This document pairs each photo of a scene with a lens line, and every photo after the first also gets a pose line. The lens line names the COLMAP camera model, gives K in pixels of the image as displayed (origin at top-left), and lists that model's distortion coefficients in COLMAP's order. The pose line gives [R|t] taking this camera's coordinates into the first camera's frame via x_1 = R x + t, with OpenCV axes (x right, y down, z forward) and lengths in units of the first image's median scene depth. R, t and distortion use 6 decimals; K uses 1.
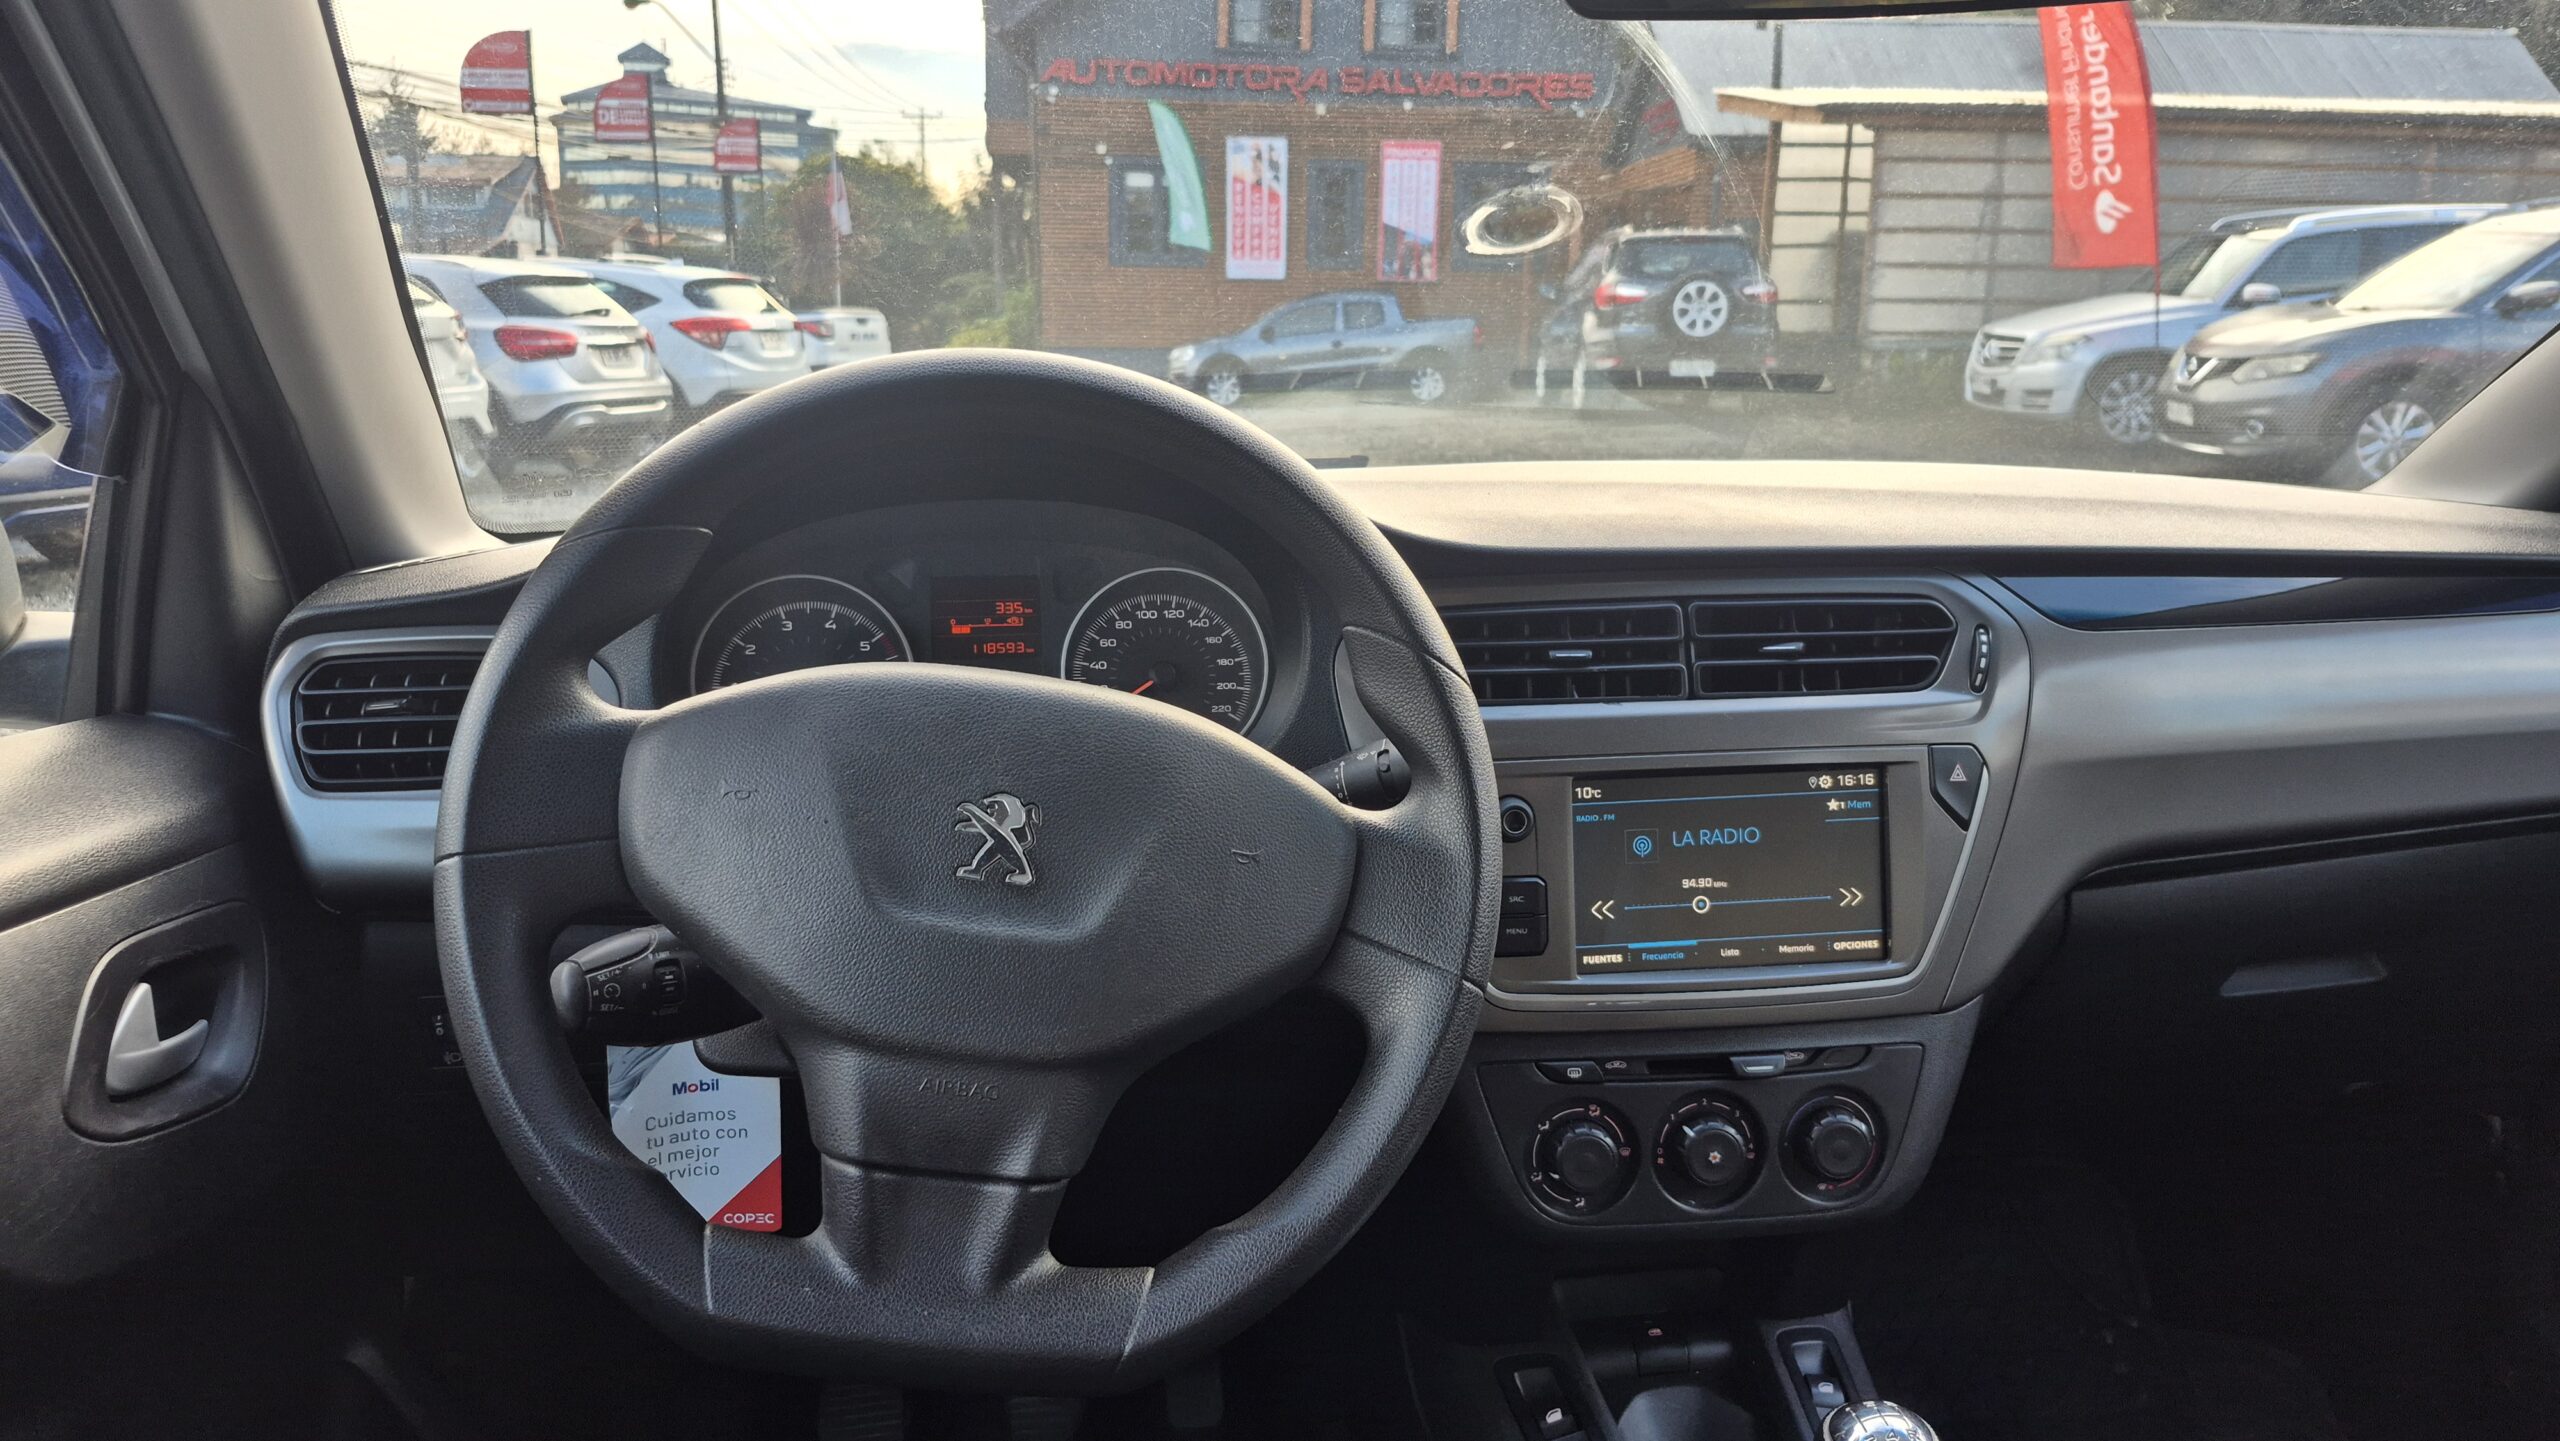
lens RADIAL K [[1785.0, 0, 1276.2], [0, 1785.0, 716.2], [0, 0, 1]] dist [0.075088, -0.080350]
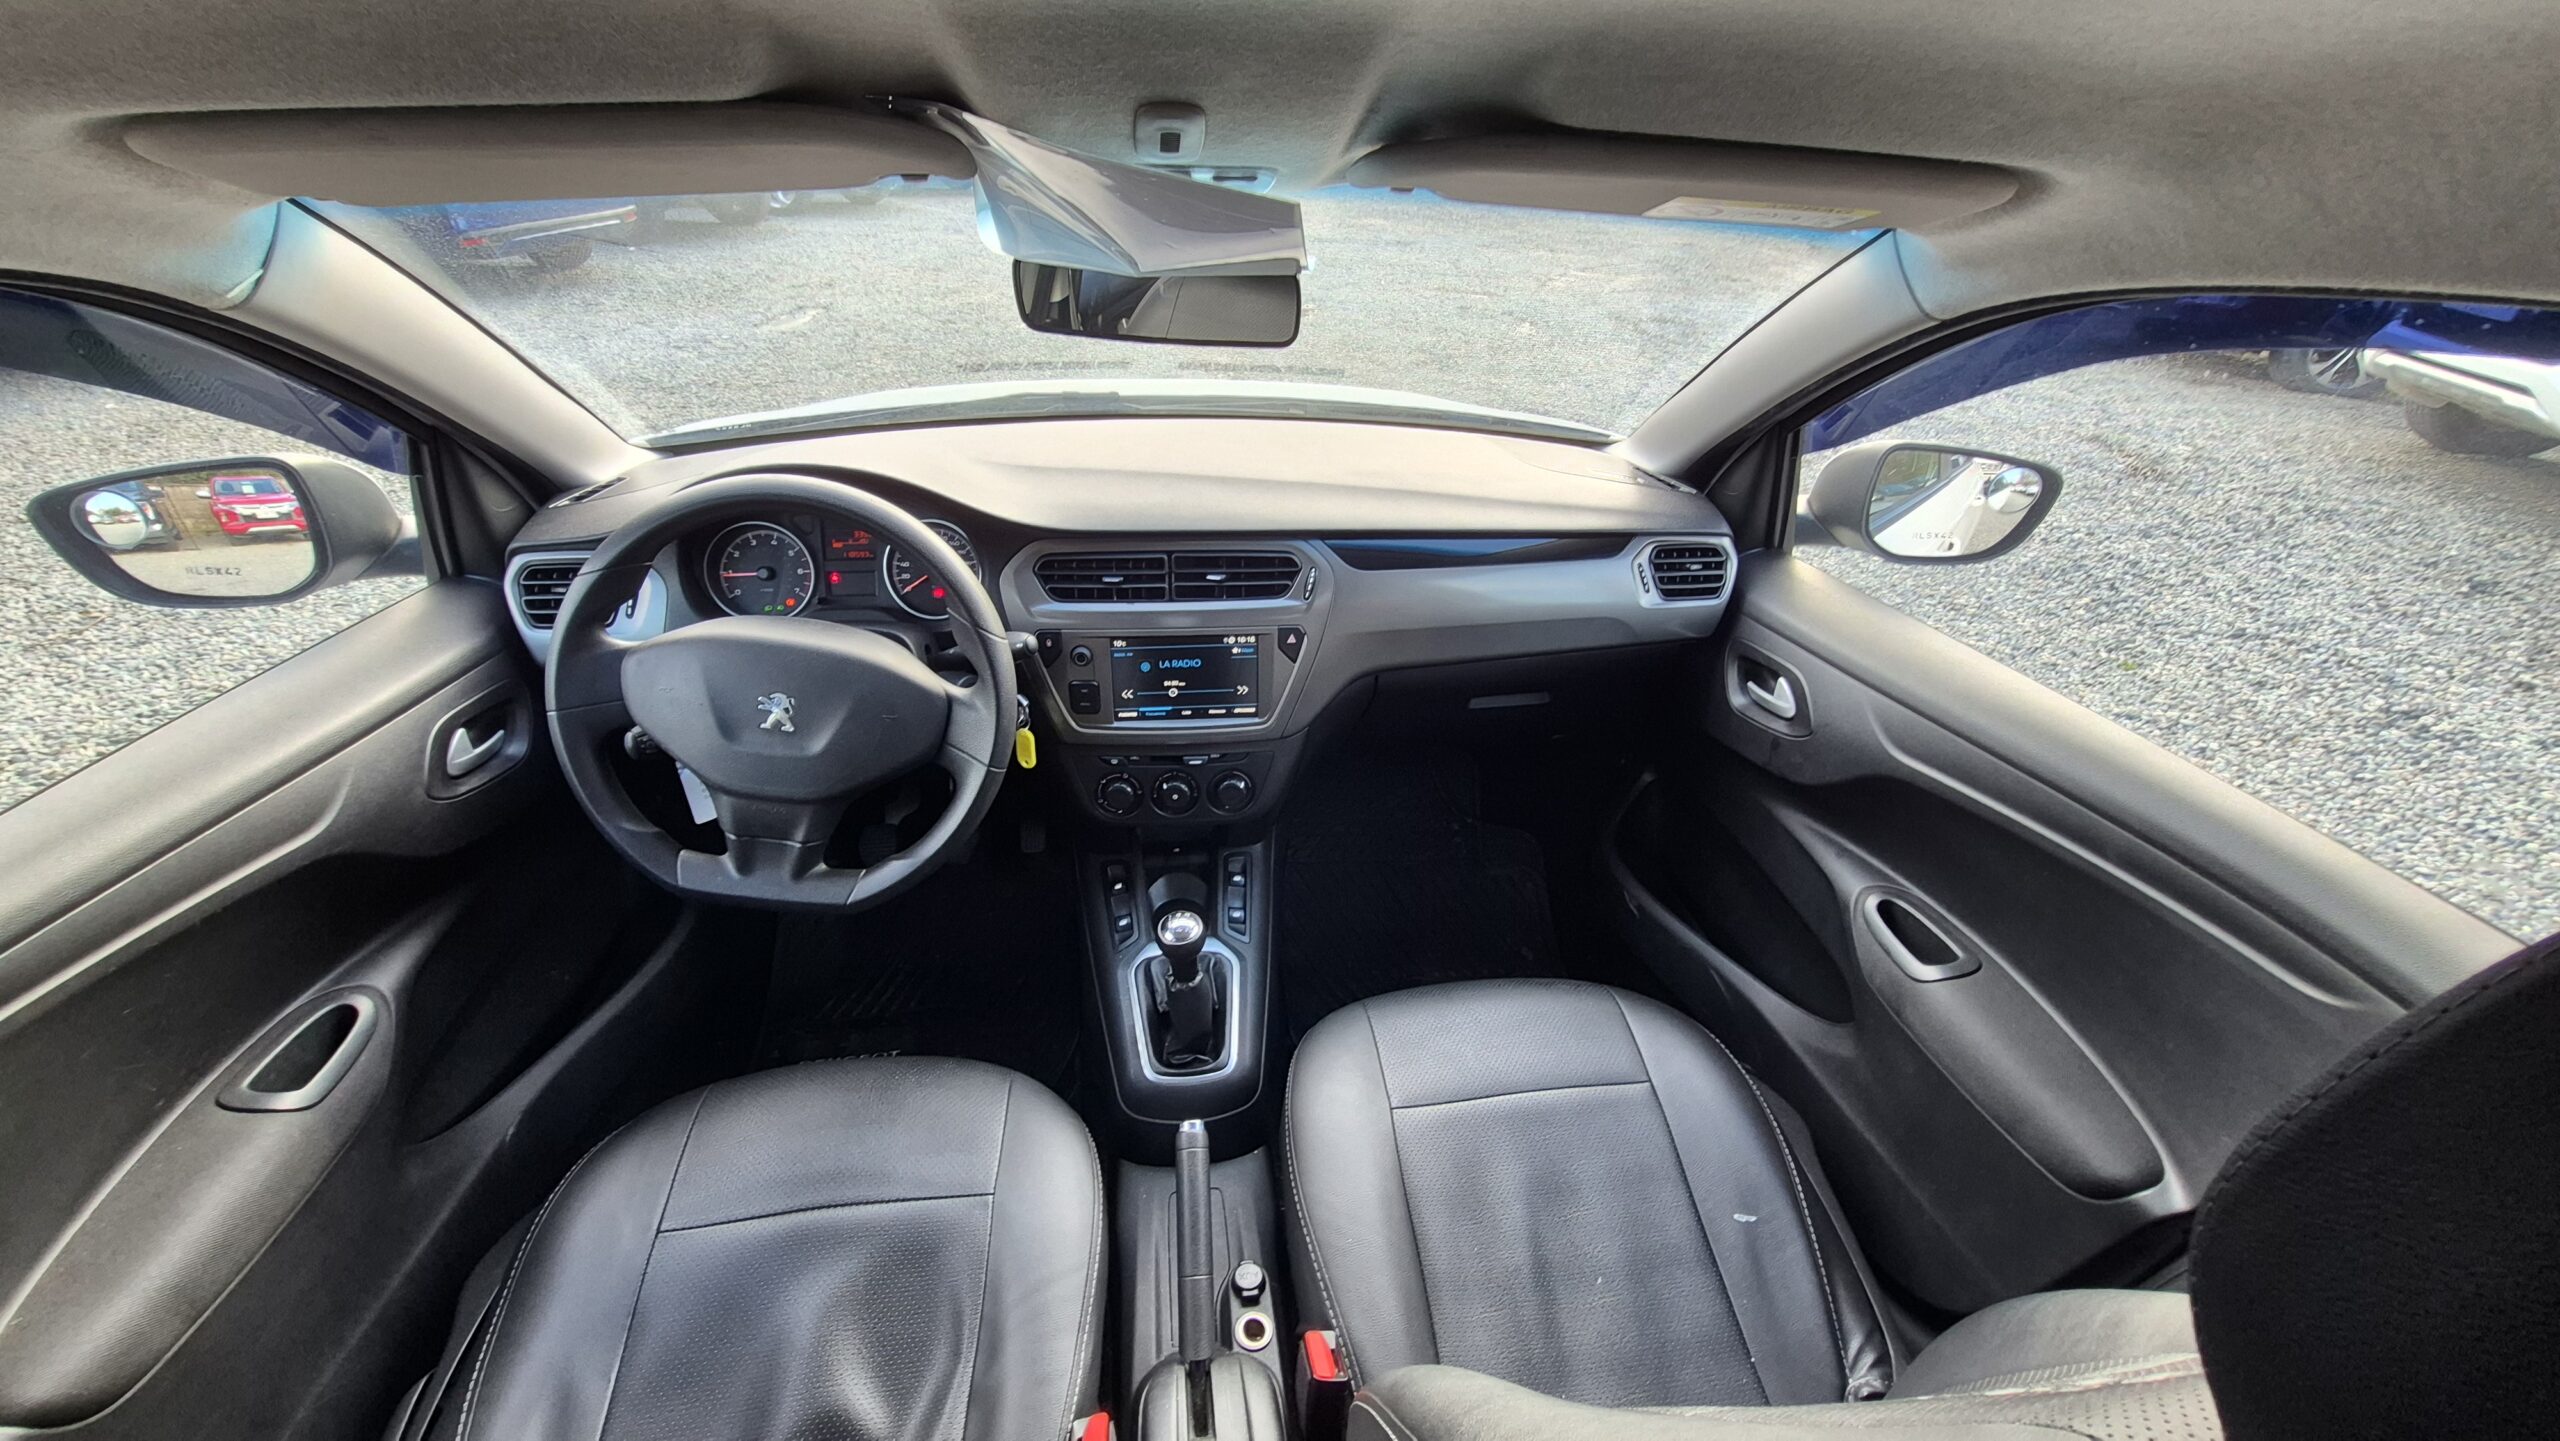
lens RADIAL K [[1007.0, 0, 1277.2], [0, 1007.0, 722.3], [0, 0, 1]] dist [0.005613, -0.000383]
pose [[0.998982, 0.044786, -0.005394, 0.351017], [-0.040346, 0.940563, 0.337215, -0.269613], [0.020176, -0.336654, 0.941412, -0.178780]]
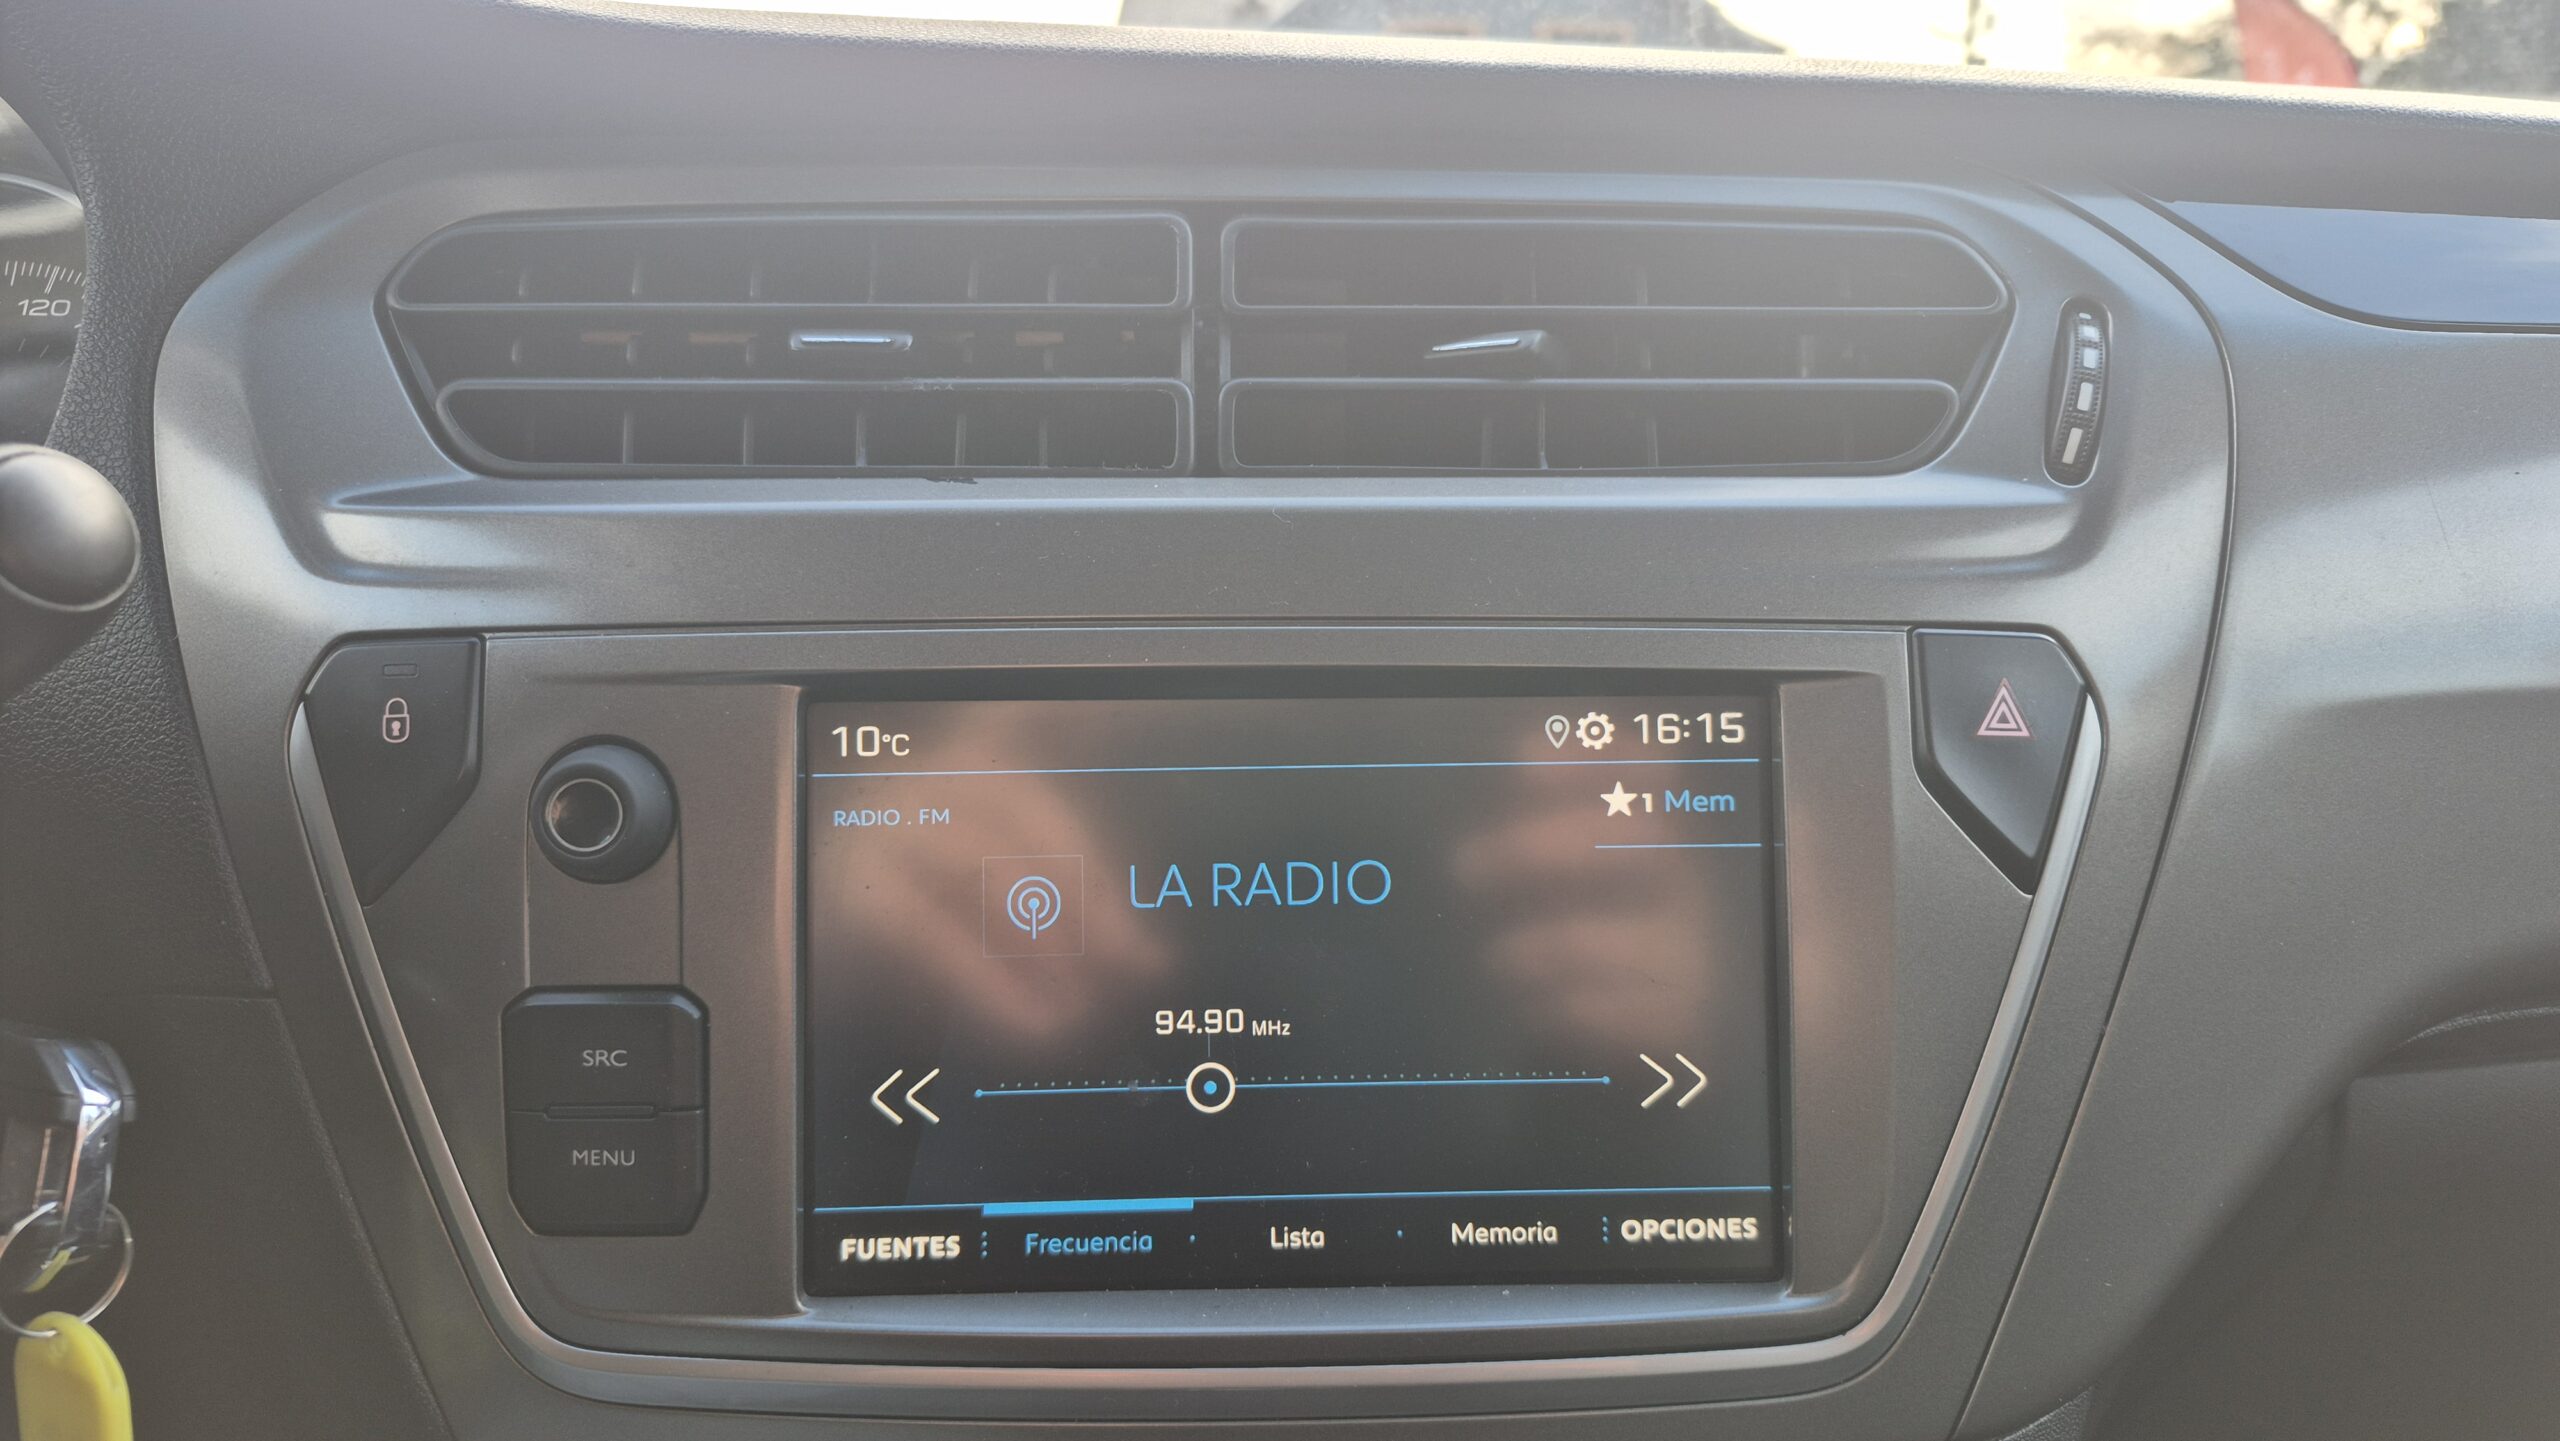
lens RADIAL K [[1785.0, 0, 1275.2], [0, 1785.0, 705.6], [0, 0, 1]] dist [0.075088, -0.080350]
pose [[0.995755, 0.021398, -0.089527, 0.259802], [-0.027483, 0.997355, -0.067293, 0.052719], [0.087850, 0.069467, 0.993709, 0.623307]]
